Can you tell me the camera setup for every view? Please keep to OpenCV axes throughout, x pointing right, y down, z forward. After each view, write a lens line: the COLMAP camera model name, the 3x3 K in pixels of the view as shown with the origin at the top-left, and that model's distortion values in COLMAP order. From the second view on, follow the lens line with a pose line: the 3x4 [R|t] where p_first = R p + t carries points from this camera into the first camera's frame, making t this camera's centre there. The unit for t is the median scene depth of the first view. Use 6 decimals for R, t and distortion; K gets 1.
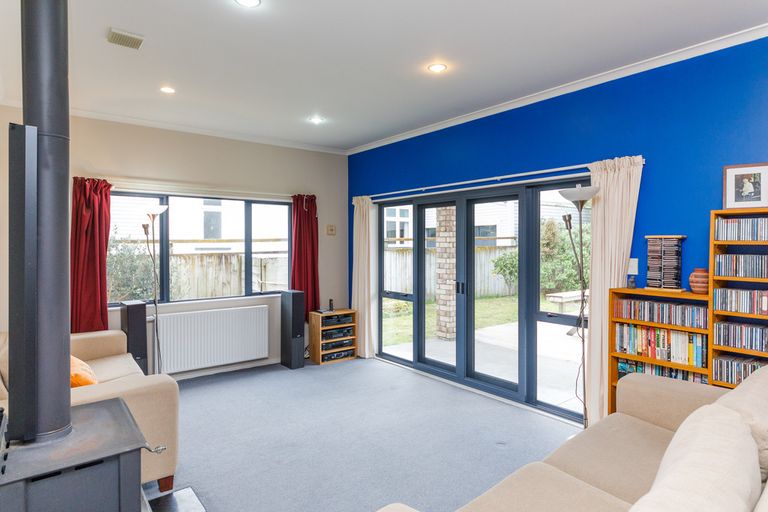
lens RADIAL K [[453.4, 0, 389.1], [0, 453.4, 249.3], [0, 0, 1]] dist [0.042785, 0.000478]
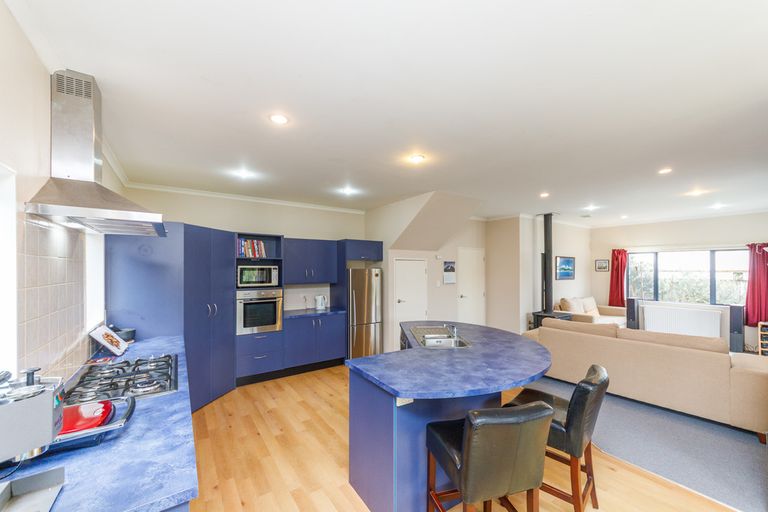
lens RADIAL K [[308.0, 0, 385.7], [0, 308.0, 262.3], [0, 0, 1]] dist [-0.001227, -0.000895]
pose [[-0.044291, -0.015533, -0.998898, 0.921055], [-0.010875, 0.999827, -0.015065, -0.029183], [0.998959, 0.010196, -0.044452, -0.195958]]
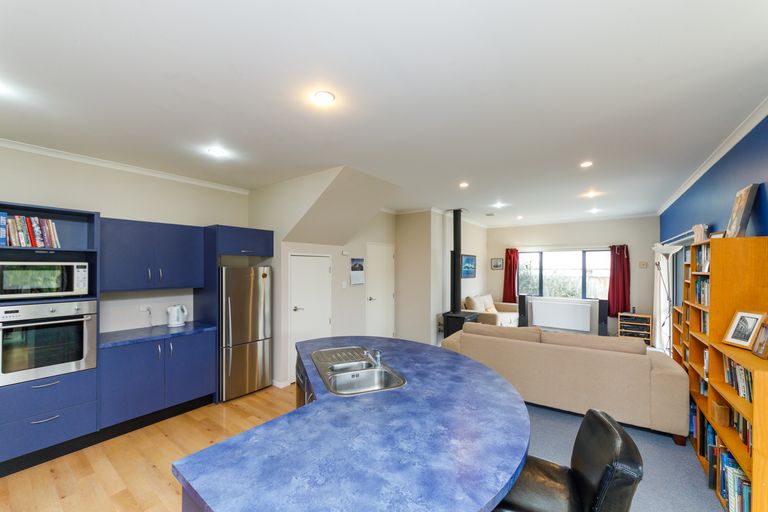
lens RADIAL K [[308.0, 0, 384.1], [0, 308.0, 263.6], [0, 0, 1]] dist [-0.001227, -0.000895]
pose [[0.272404, -0.005050, -0.962170, 0.738094], [-0.012268, 0.999887, -0.008721, -0.028701], [0.962105, 0.014179, 0.272311, -0.193606]]
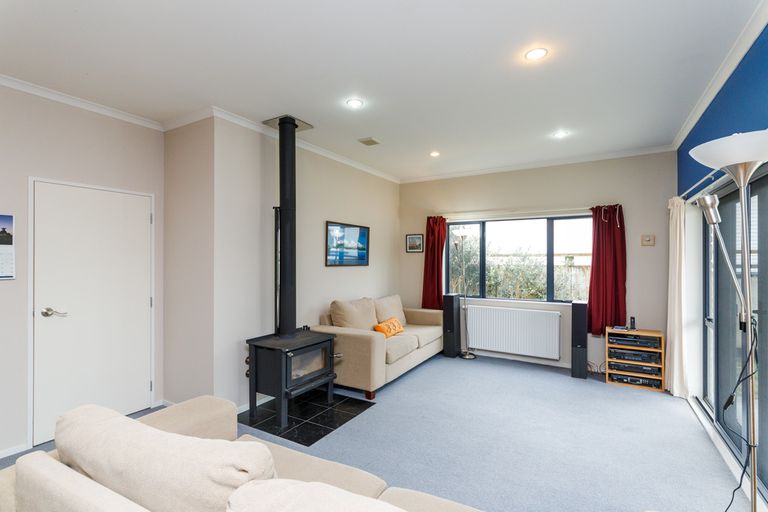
lens RADIAL K [[371.8, 0, 380.1], [0, 371.8, 254.6], [0, 0, 1]] dist [0.013075, 0.000764]
pose [[0.351125, -0.008482, -0.936290, 0.412843], [-0.009793, 0.999871, -0.012730, 0.000792], [0.936277, 0.013639, 0.350997, 0.279190]]
